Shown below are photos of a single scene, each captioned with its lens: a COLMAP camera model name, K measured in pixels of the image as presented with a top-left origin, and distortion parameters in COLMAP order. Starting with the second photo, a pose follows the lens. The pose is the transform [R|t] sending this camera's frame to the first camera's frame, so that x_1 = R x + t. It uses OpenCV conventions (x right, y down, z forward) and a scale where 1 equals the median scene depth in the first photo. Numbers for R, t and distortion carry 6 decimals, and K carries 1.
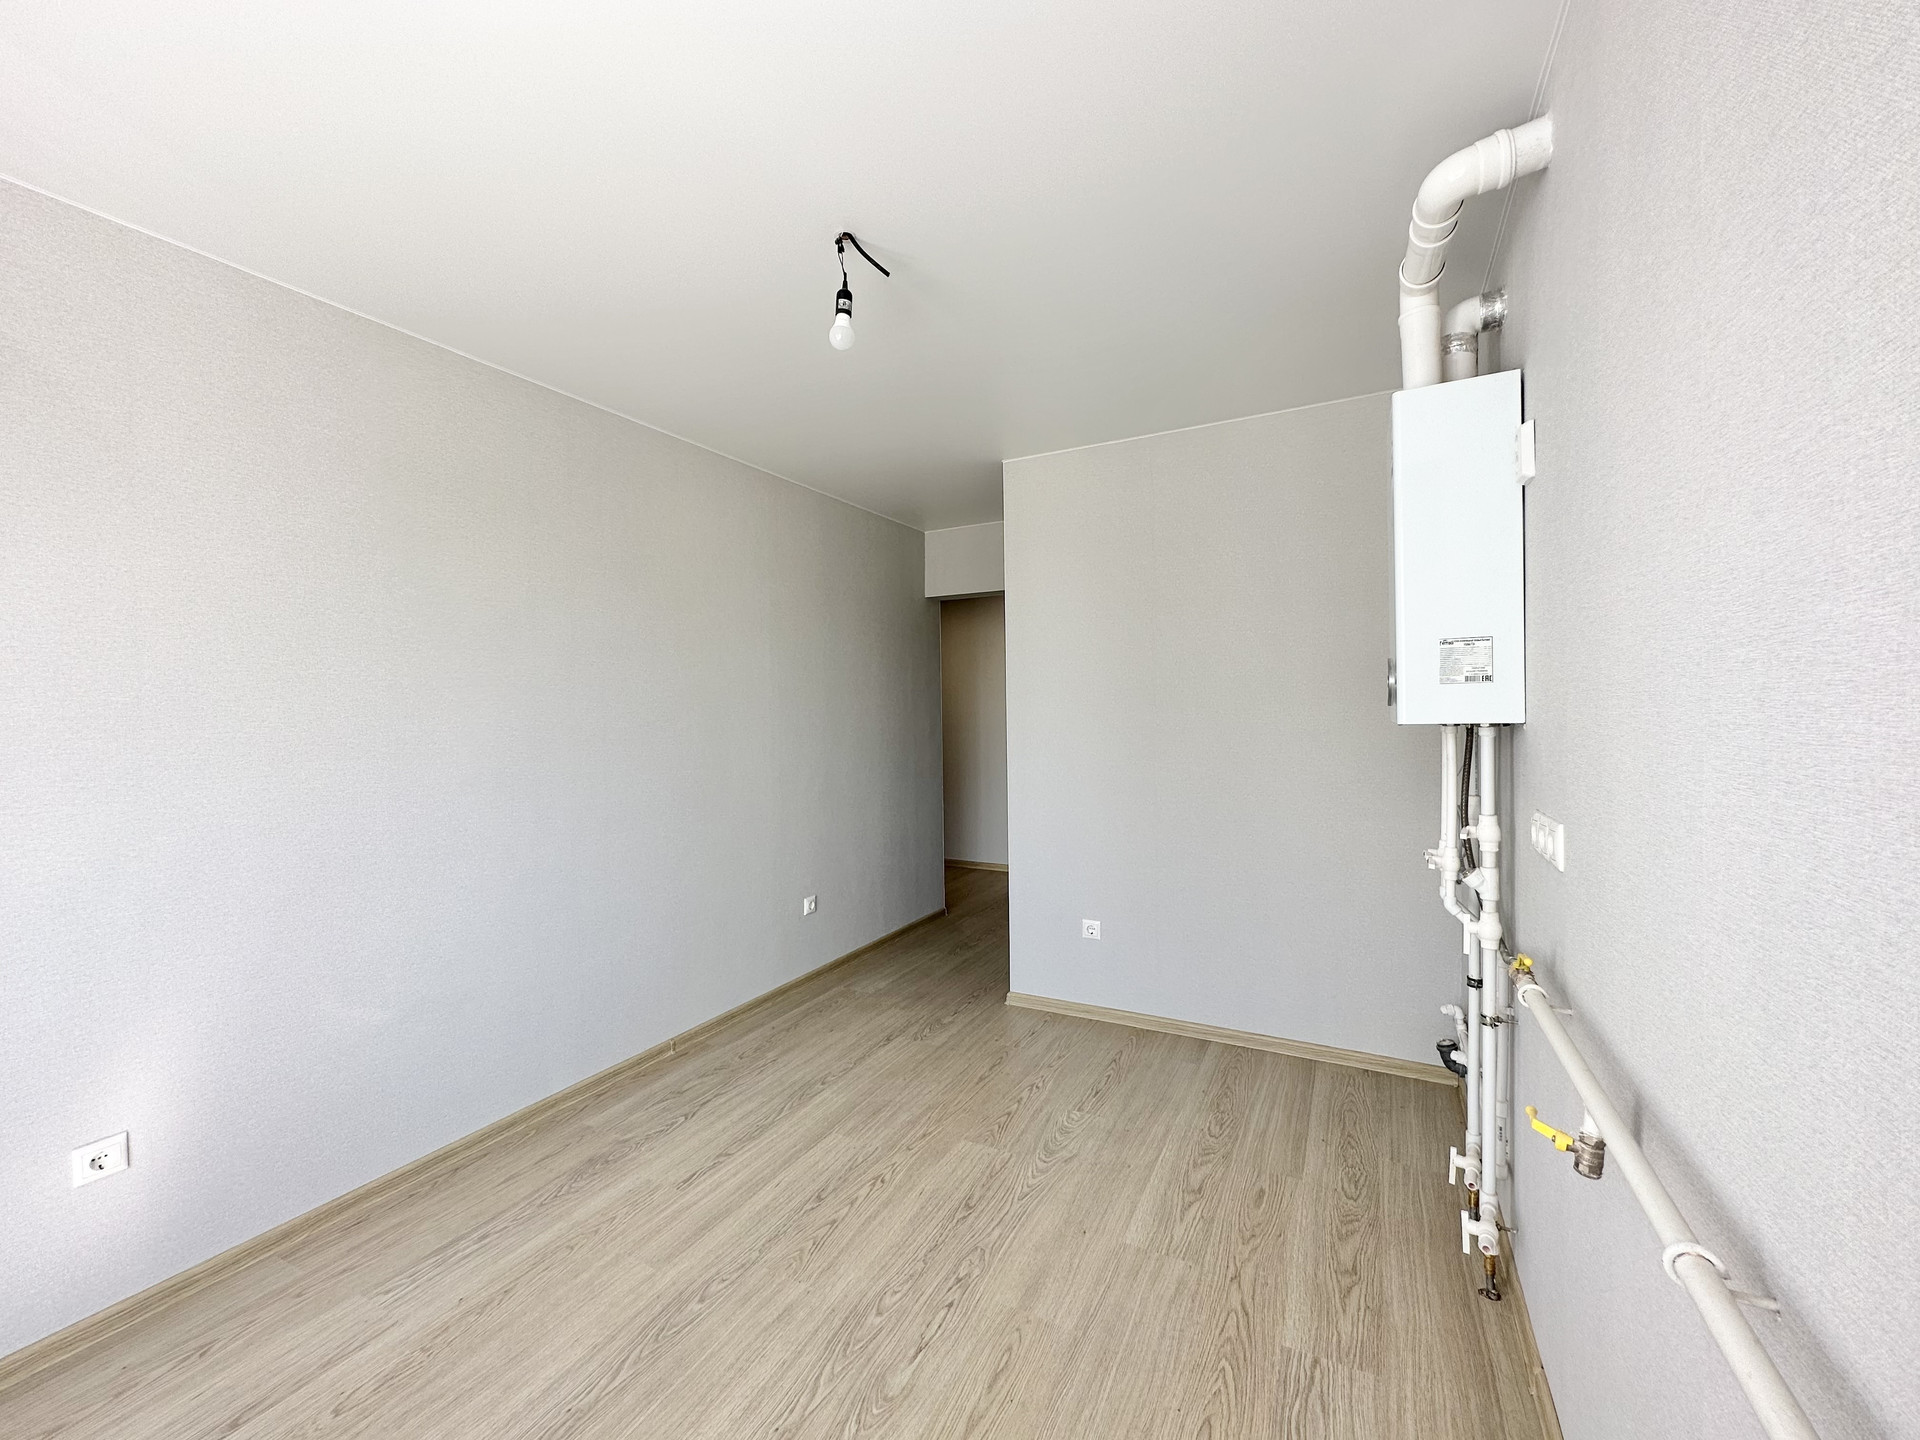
lens RADIAL K [[758.6, 0, 960.0], [0, 758.6, 720.0], [0, 0, 1]] dist [-0.007589, 0.000870]
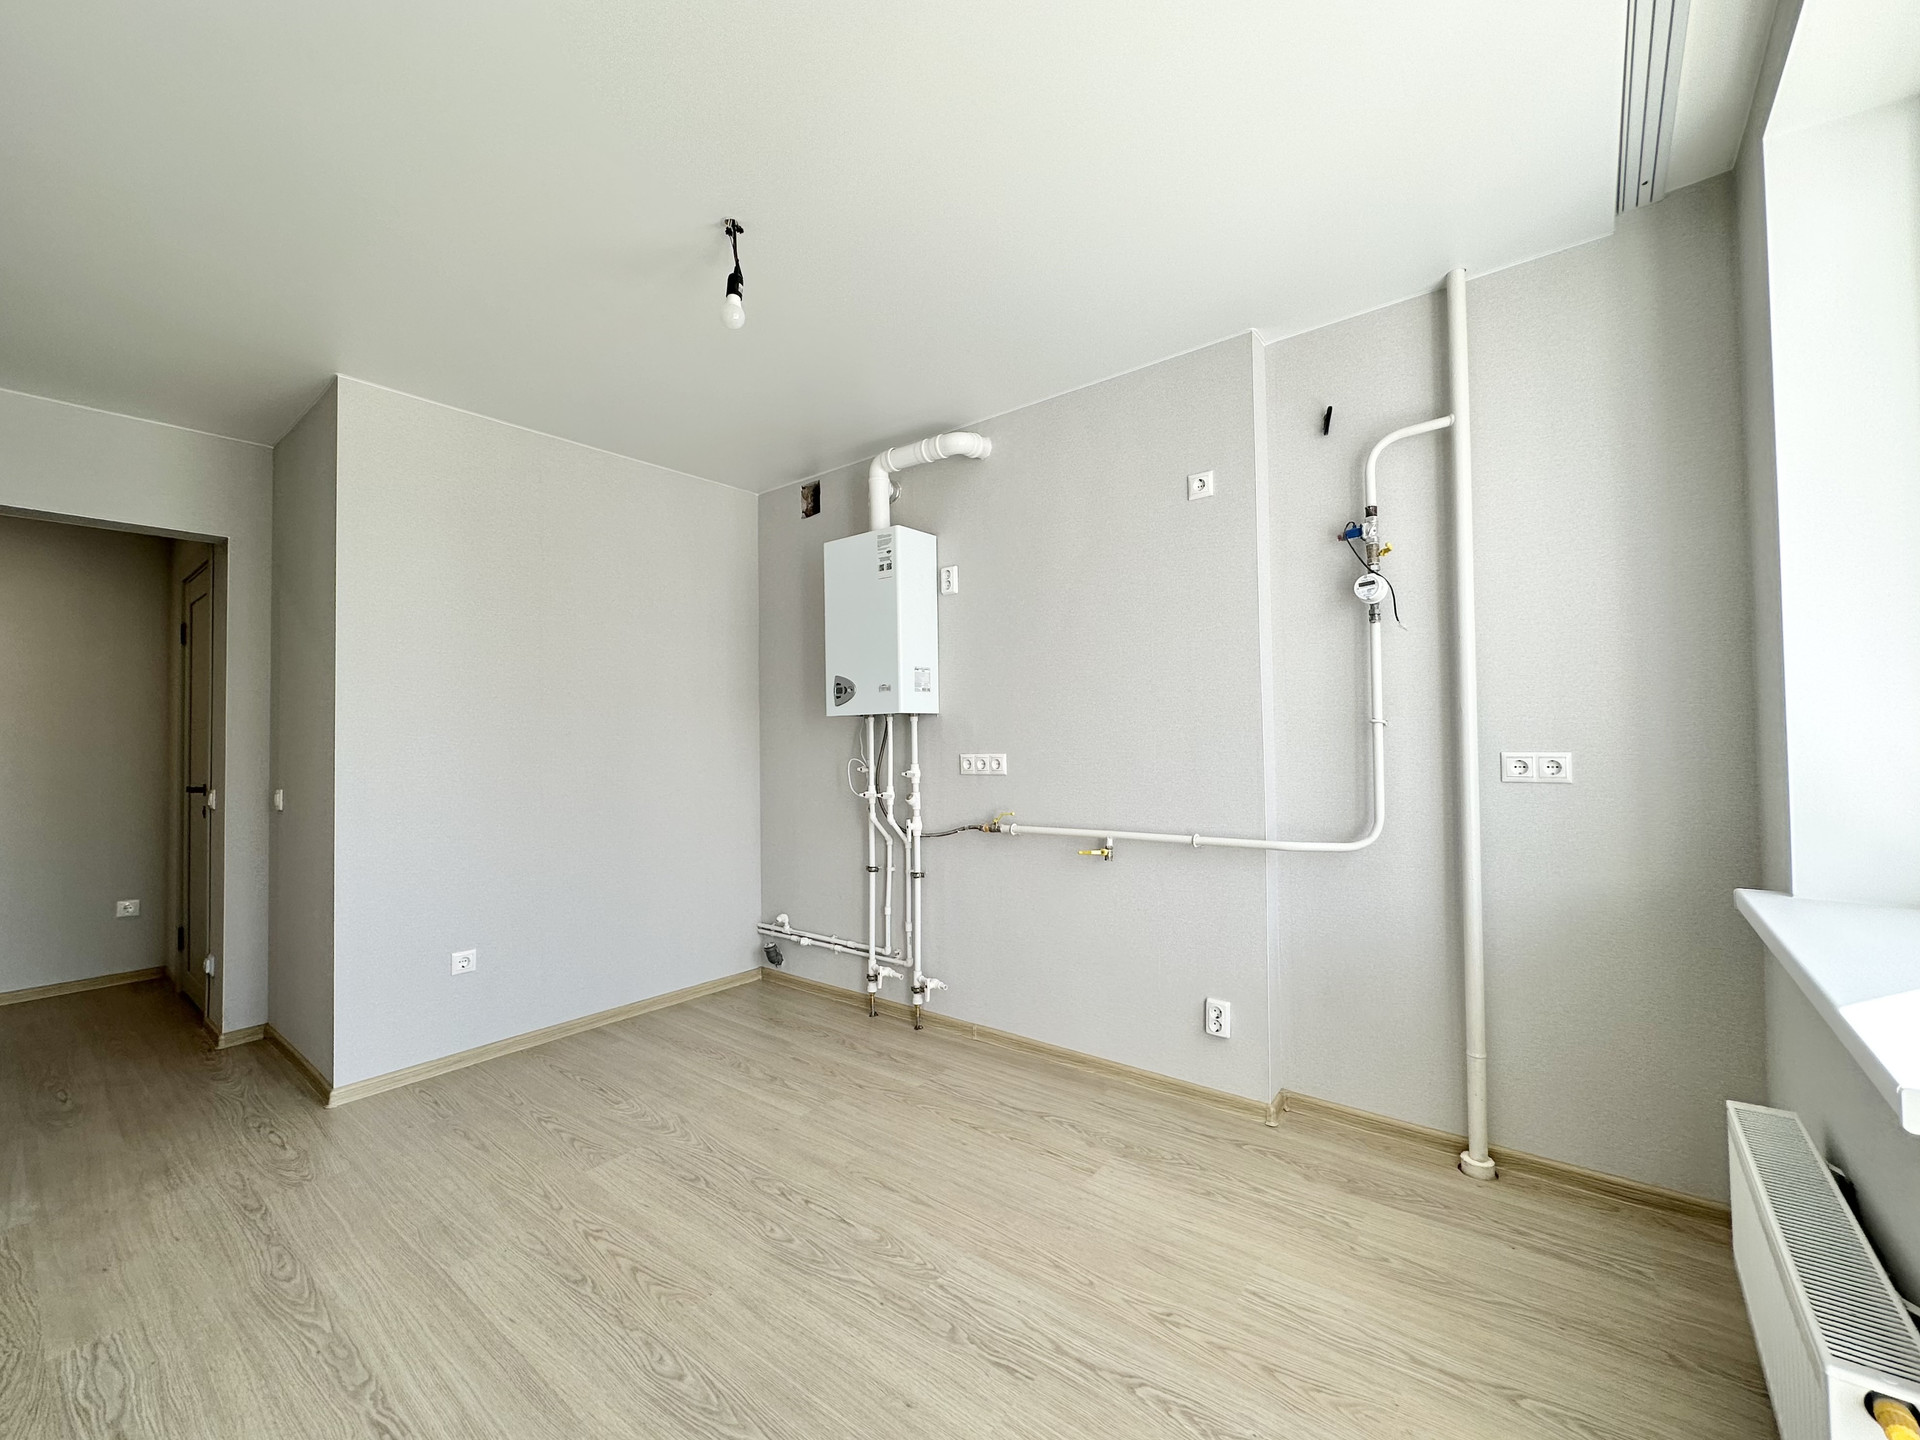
lens RADIAL K [[774.9, 0, 953.4], [0, 774.9, 725.7], [0, 0, 1]] dist [-0.009292, 0.000337]
pose [[0.194496, 0.028051, 0.980502, -0.870648], [0.023731, 0.999164, -0.033292, 0.073510], [-0.980616, 0.029743, 0.193668, 0.406231]]
